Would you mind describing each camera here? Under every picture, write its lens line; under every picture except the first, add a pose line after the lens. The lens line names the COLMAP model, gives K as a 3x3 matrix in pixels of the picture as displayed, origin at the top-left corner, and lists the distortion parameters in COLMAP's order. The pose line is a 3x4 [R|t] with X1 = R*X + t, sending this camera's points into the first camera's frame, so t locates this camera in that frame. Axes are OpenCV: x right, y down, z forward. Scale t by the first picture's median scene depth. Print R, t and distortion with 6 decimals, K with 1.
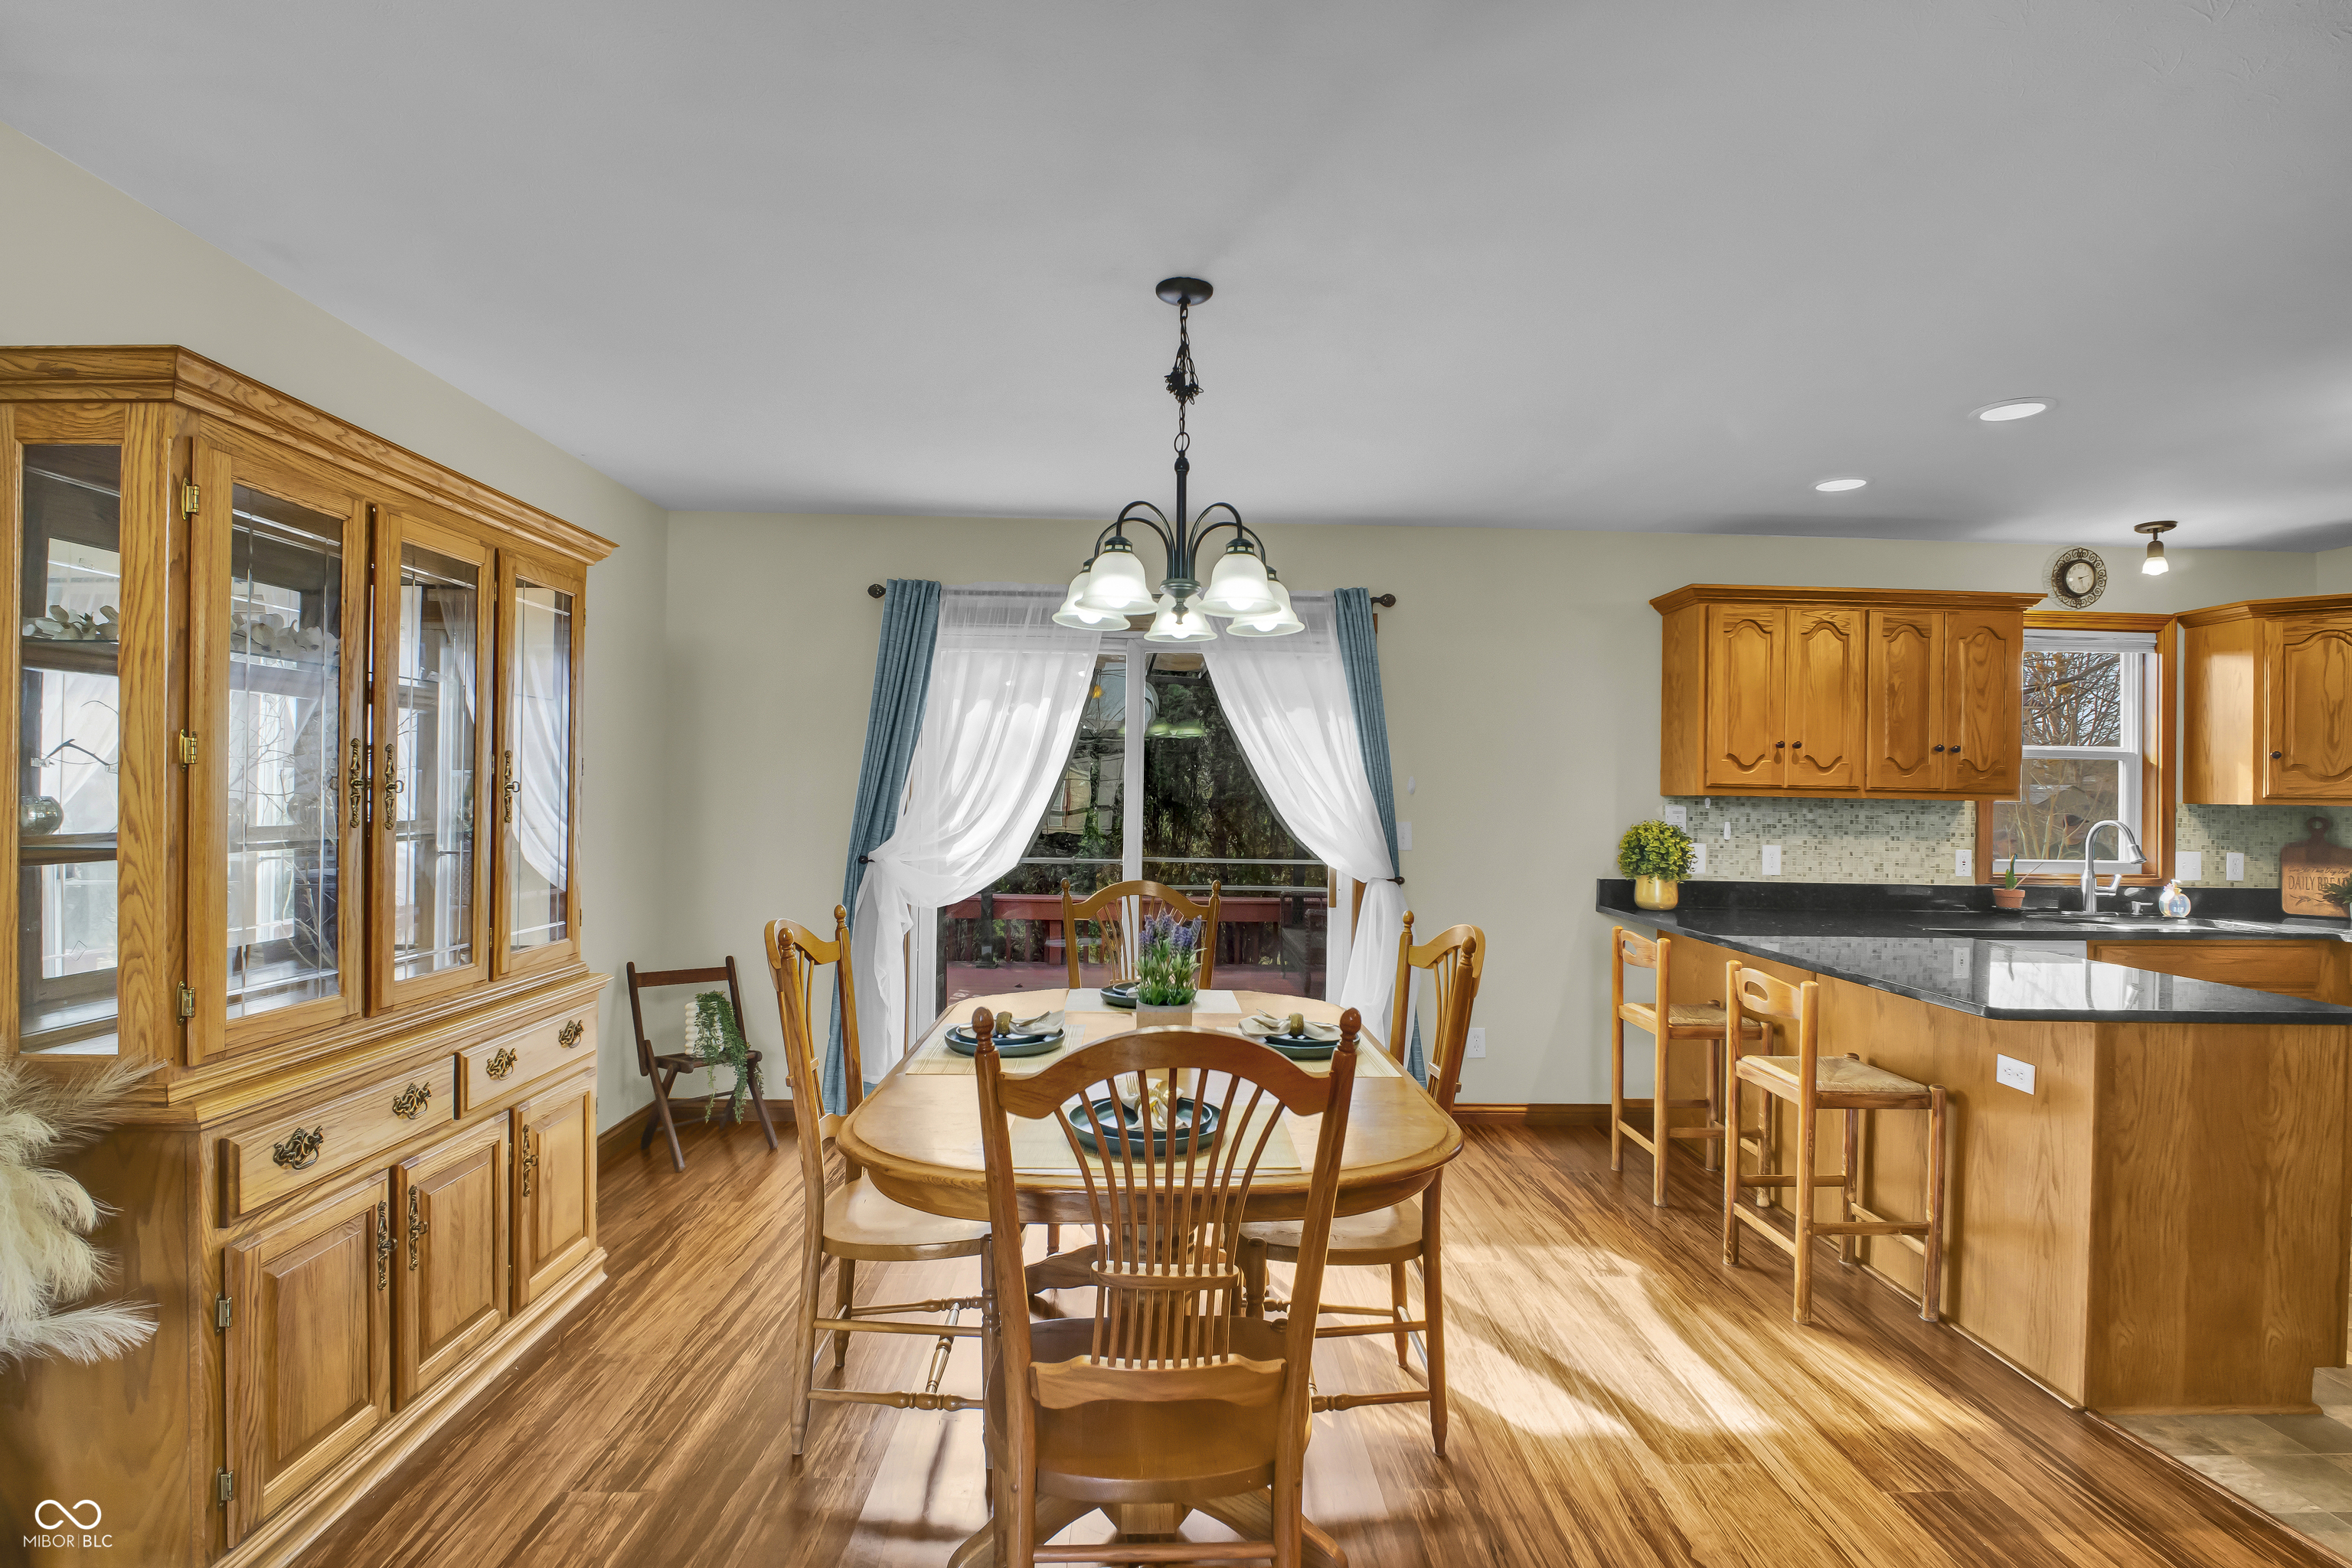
lens RADIAL K [[1114.2, 0, 1183.0], [0, 1114.2, 787.8], [0, 0, 1]] dist [-0.005923, -0.008666]
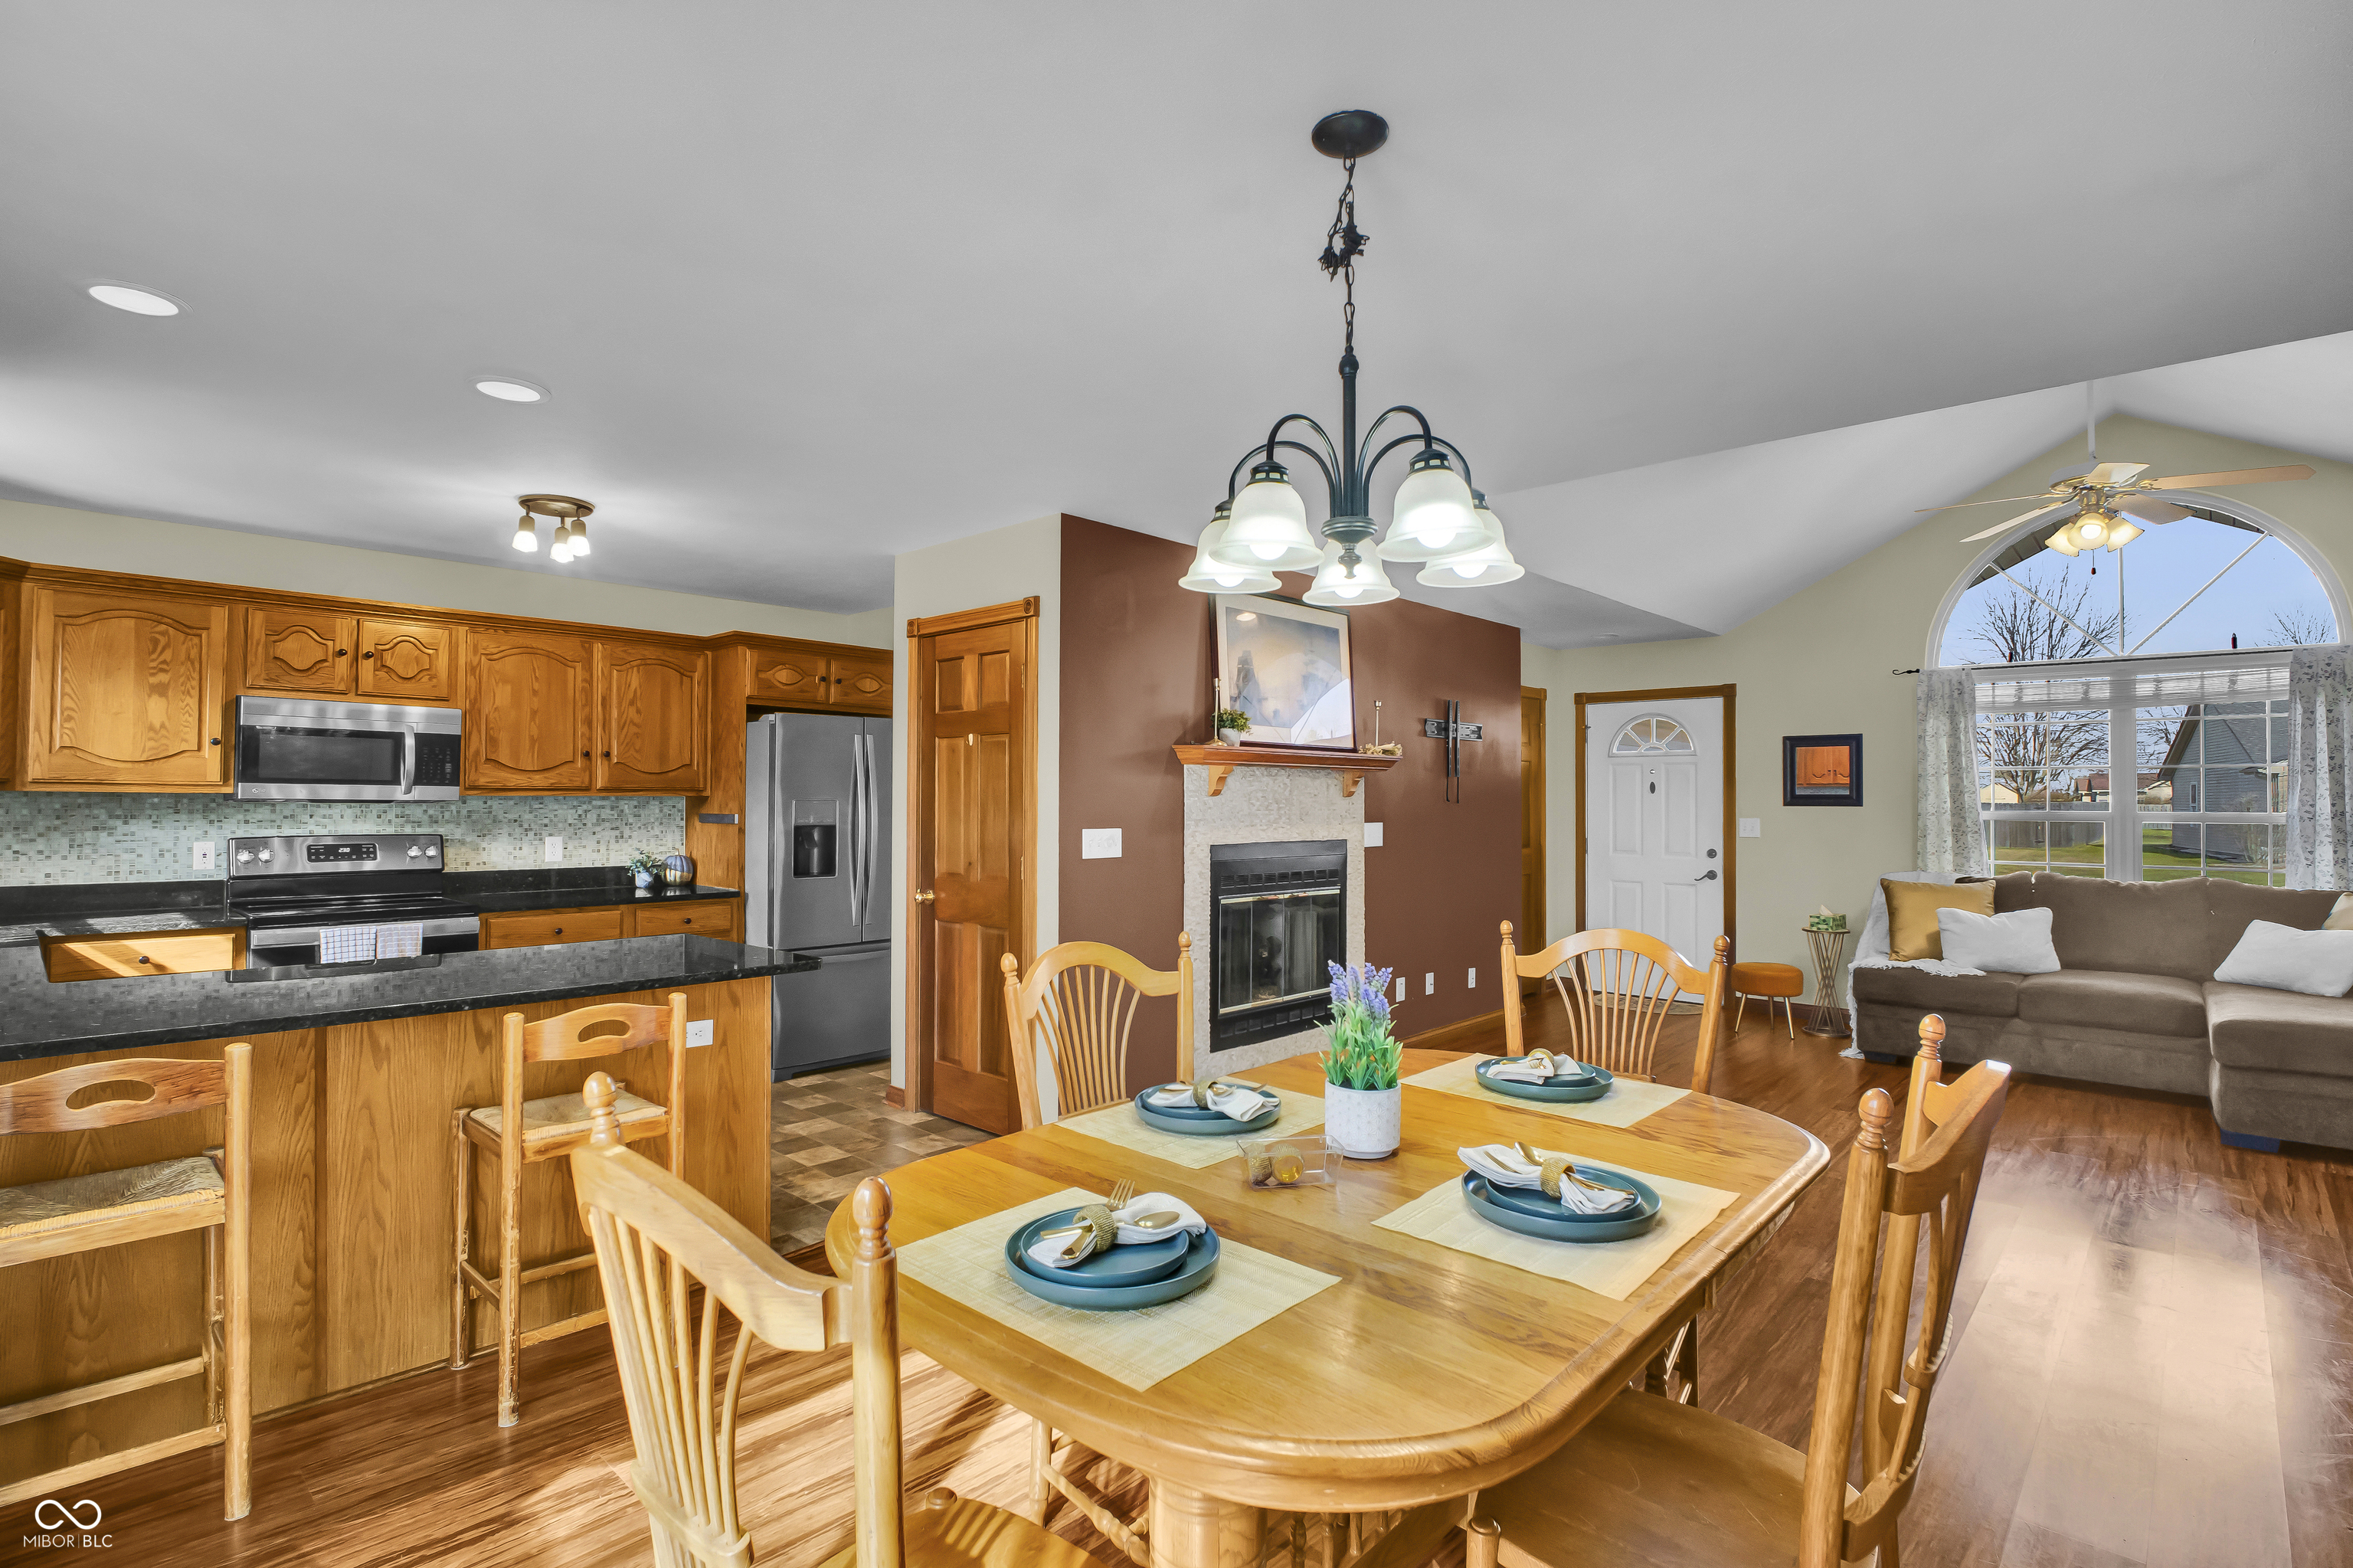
lens RADIAL K [[1124.3, 0, 1180.5], [0, 1124.3, 784.6], [0, 0, 1]] dist [-0.002146, -0.012154]
pose [[-0.709023, -0.008801, 0.705131, -0.243552], [-0.019353, 0.999788, -0.006981, -0.000400], [-0.704920, -0.018596, -0.709043, 0.865222]]
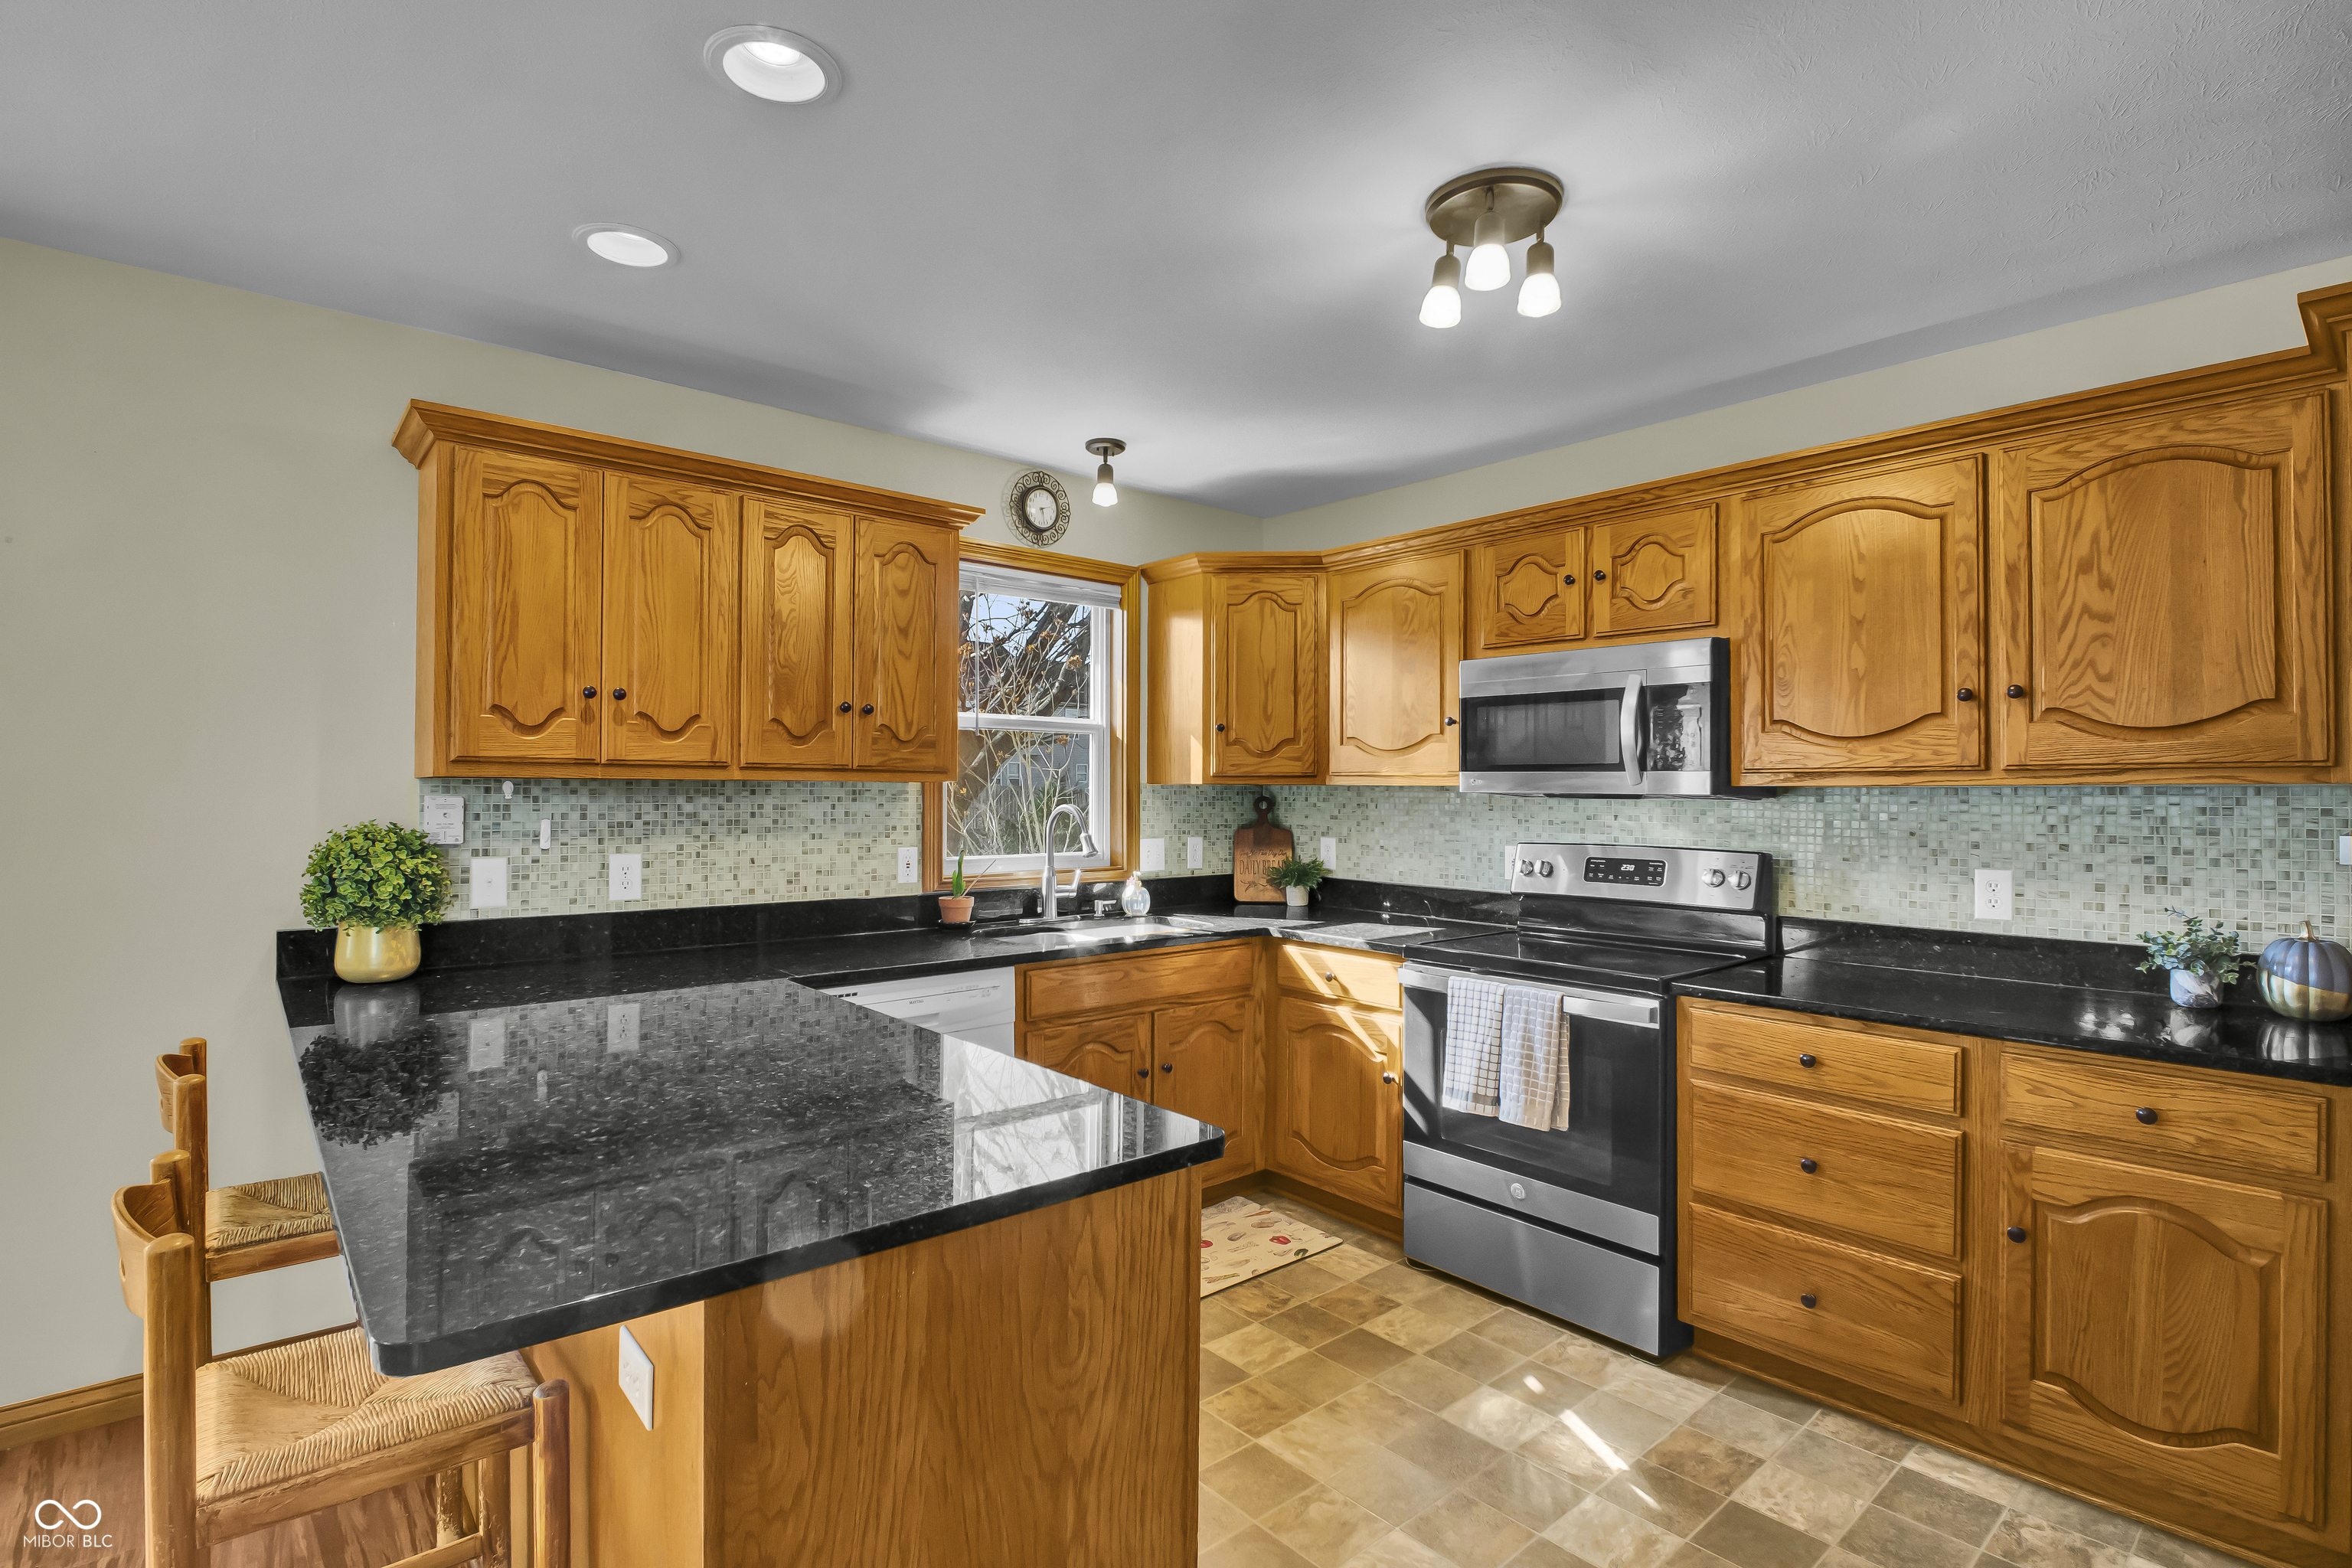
lens RADIAL K [[1123.8, 0, 1180.0], [0, 1123.8, 784.6], [0, 0, 1]] dist [-0.002146, -0.012154]
pose [[0.777536, -0.009835, 0.628761, 0.375481], [0.005768, 0.999947, 0.008509, 0.007812], [-0.628812, -0.002990, 0.777552, 0.295585]]
